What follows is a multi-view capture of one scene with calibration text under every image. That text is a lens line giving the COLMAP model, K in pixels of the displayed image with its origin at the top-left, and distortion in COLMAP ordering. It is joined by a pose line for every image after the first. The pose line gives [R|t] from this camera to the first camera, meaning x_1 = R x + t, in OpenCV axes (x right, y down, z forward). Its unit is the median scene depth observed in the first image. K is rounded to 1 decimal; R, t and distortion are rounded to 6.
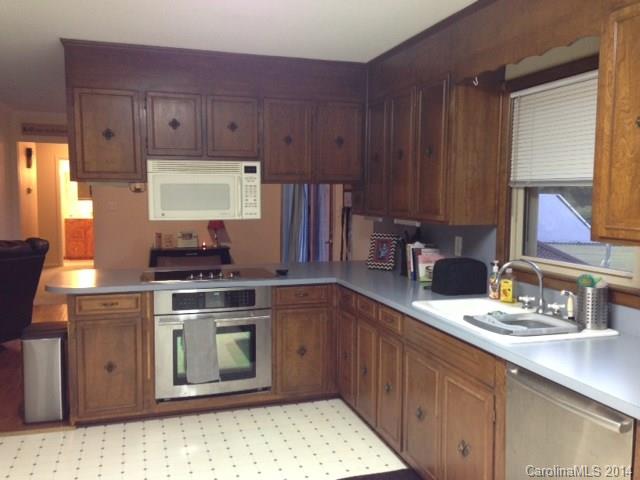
lens RADIAL K [[586.4, 0, 320.0], [0, 586.4, 240.0], [0, 0, 1]] dist [0.006067, 0.001989]
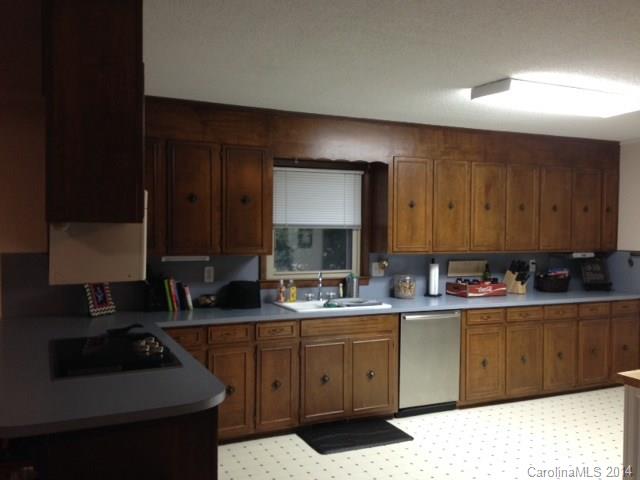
lens RADIAL K [[586.4, 0, 320.0], [0, 586.4, 240.0], [0, 0, 1]] dist [0.006067, 0.001989]
pose [[-0.123597, -0.033539, 0.991766, -1.155565], [0.064768, 0.997025, 0.041789, -0.112900], [-0.990217, 0.069400, -0.121057, 1.034536]]
